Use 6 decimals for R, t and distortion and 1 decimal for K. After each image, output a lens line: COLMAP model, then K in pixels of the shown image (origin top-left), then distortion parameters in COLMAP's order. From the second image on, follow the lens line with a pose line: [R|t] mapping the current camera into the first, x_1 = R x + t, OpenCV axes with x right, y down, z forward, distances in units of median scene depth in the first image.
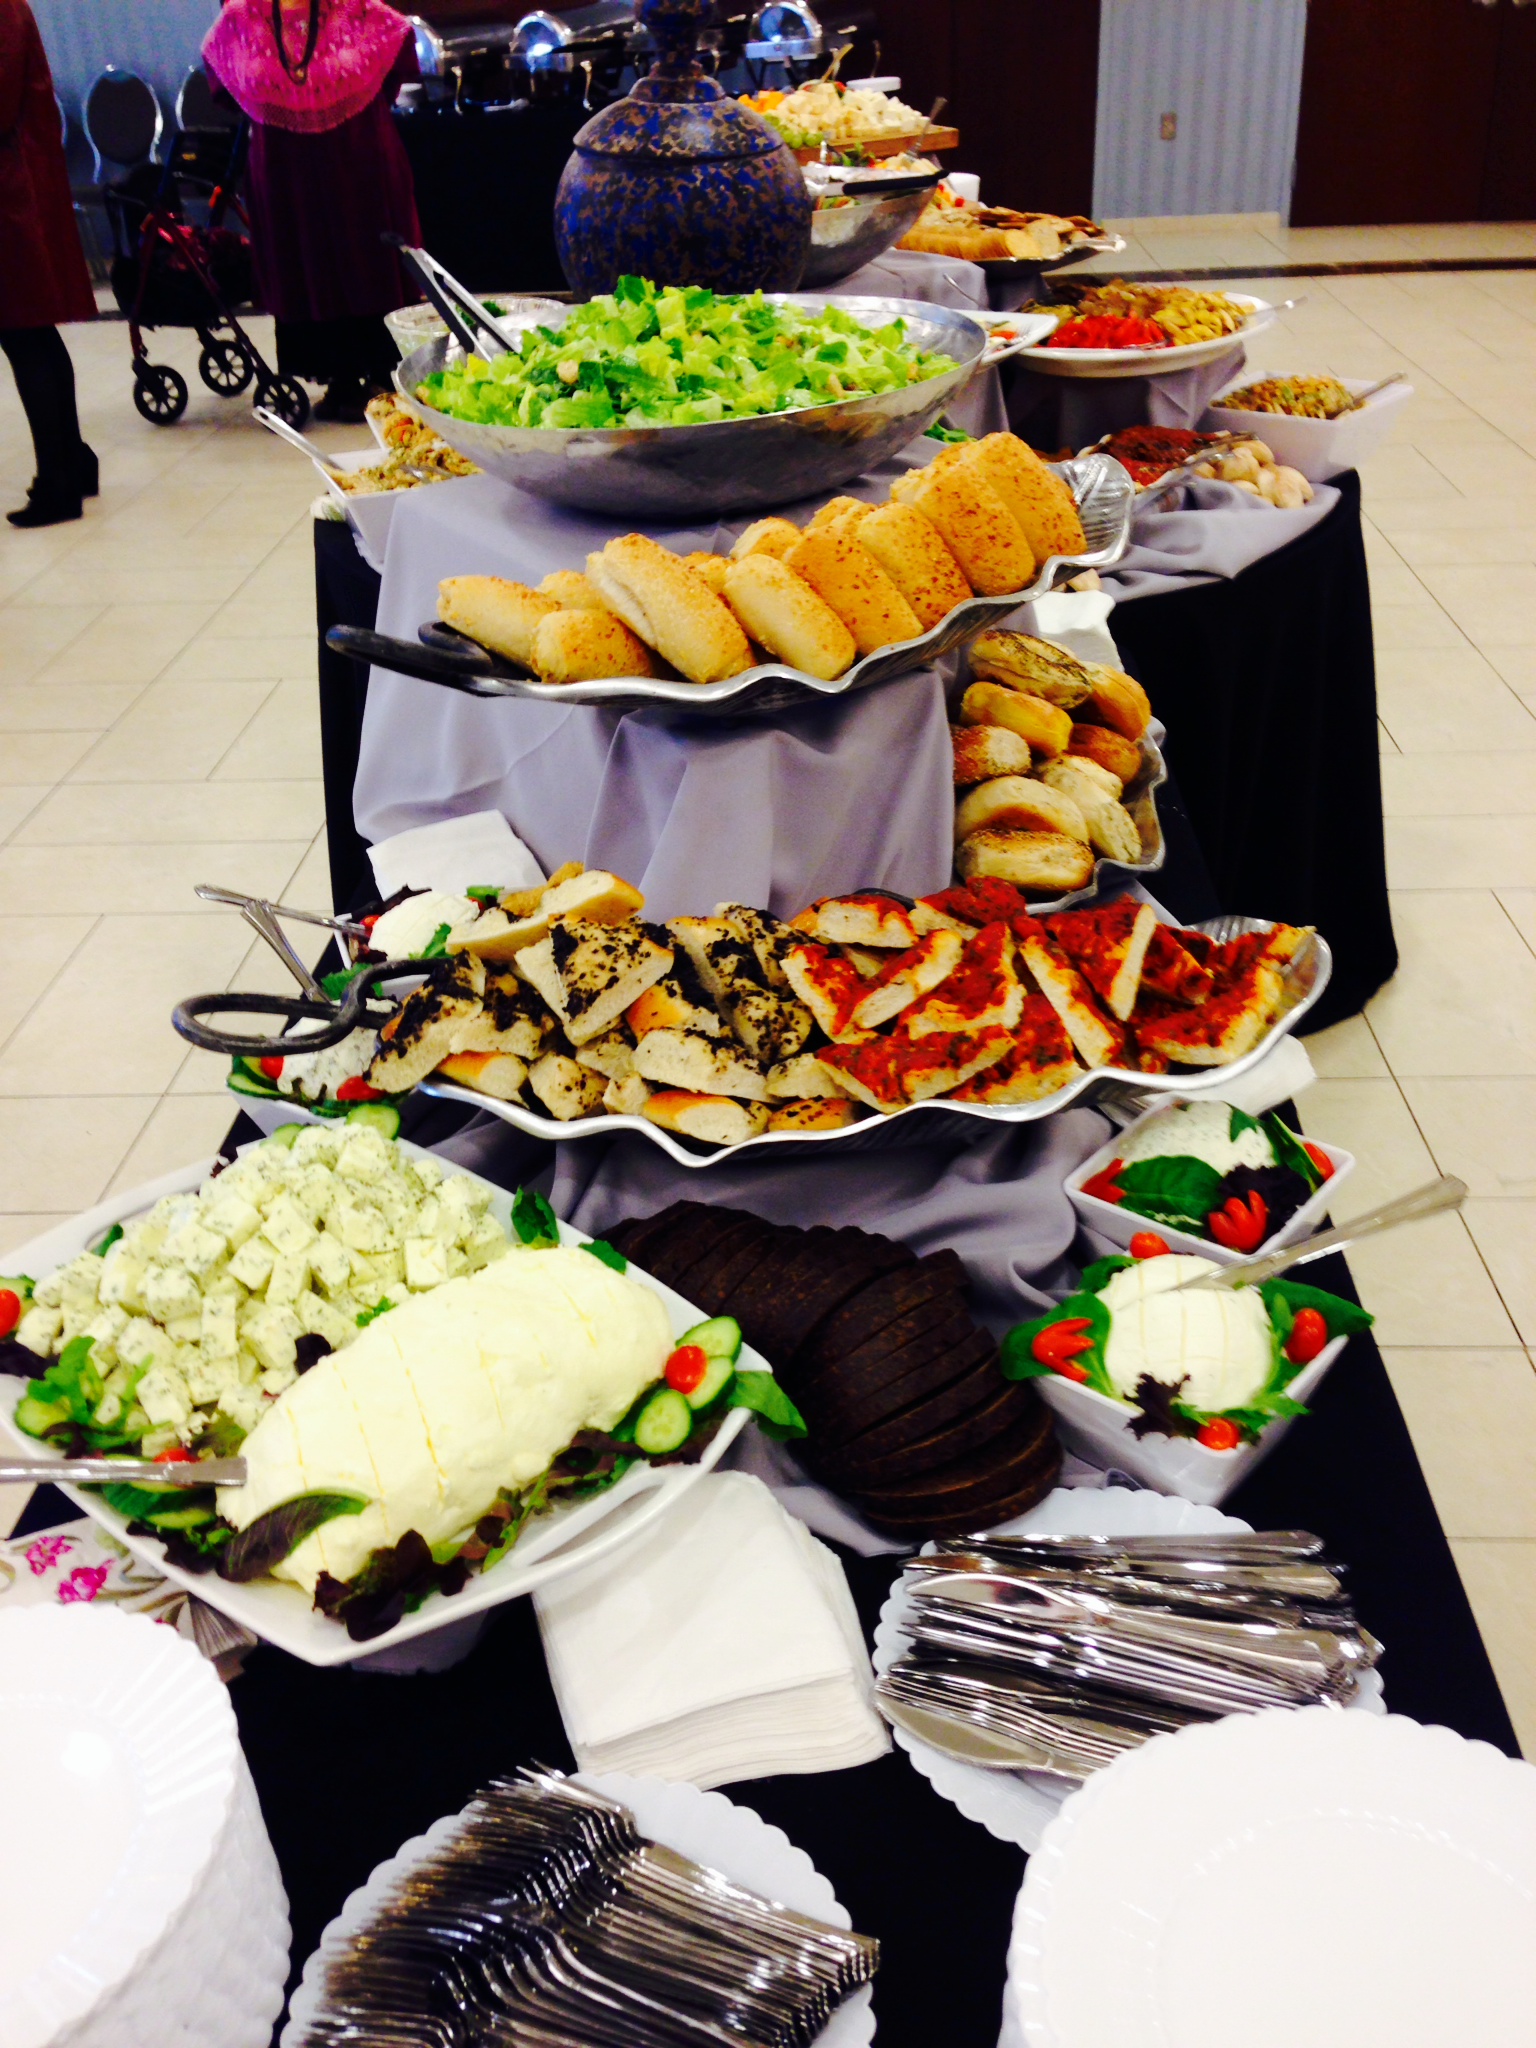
lens RADIAL K [[1978.1, 0, 768.0], [0, 1978.1, 1024.0], [0, 0, 1]] dist [0.080947, -0.004530]
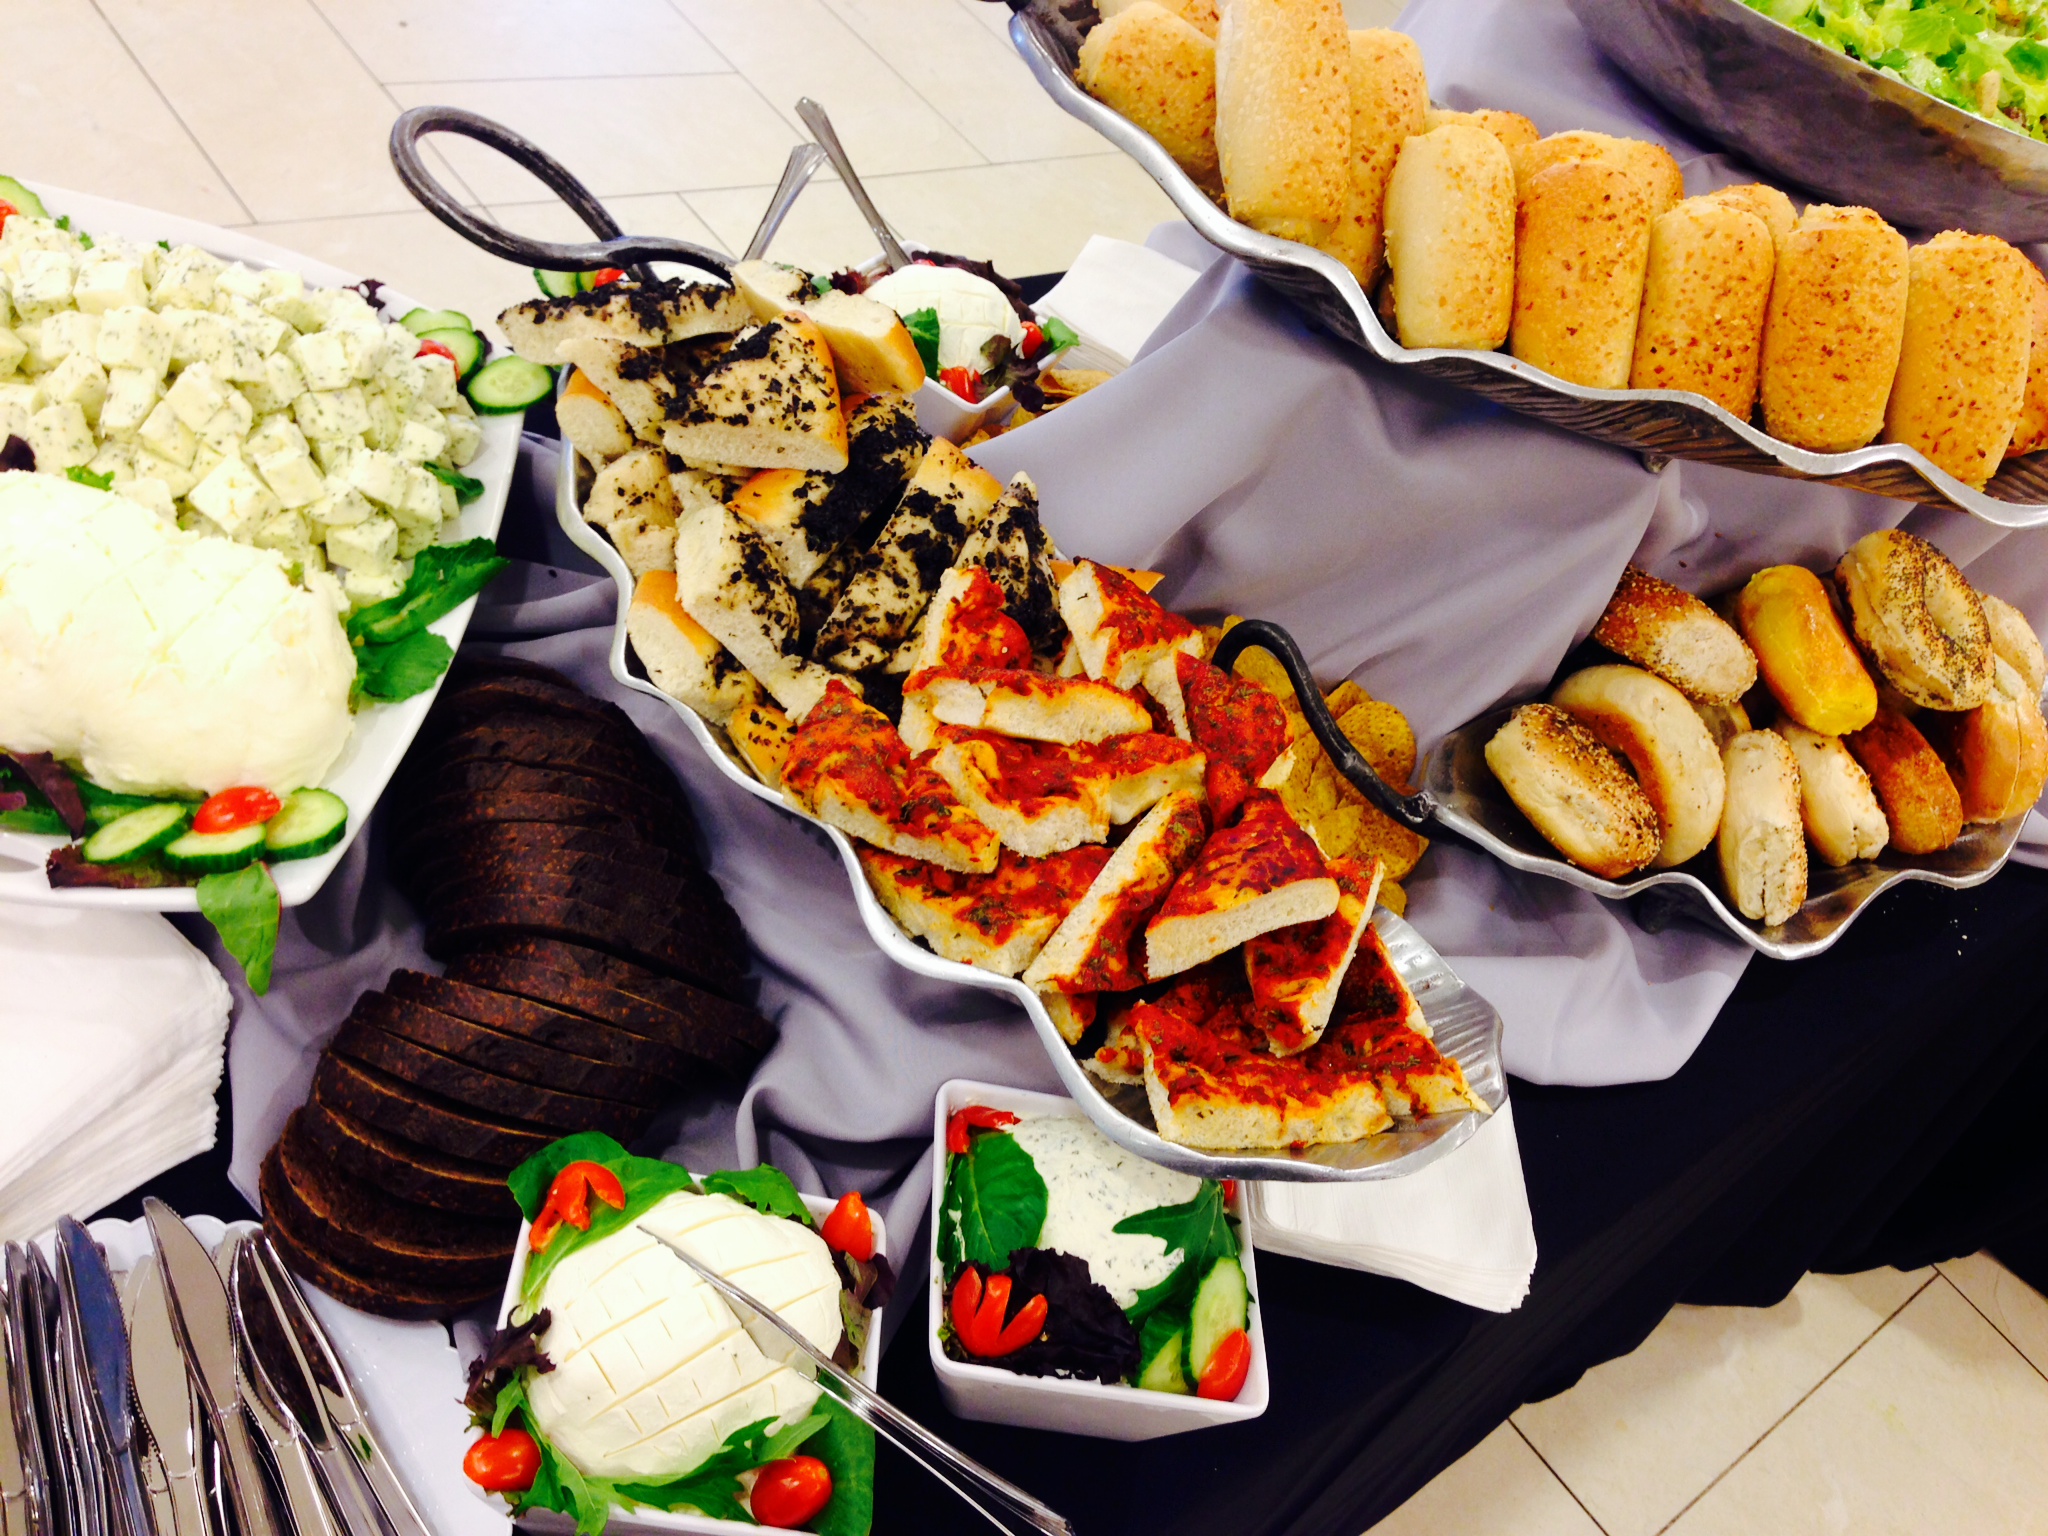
lens RADIAL K [[1978.1, 0, 1024.0], [0, 1978.1, 768.0], [0, 0, 1]] dist [0.080947, -0.004530]
pose [[0.618806, 0.697069, -0.362179, 0.335892], [-0.649948, 0.713271, 0.262322, -0.188083], [0.441188, 0.073071, 0.894435, 0.404584]]
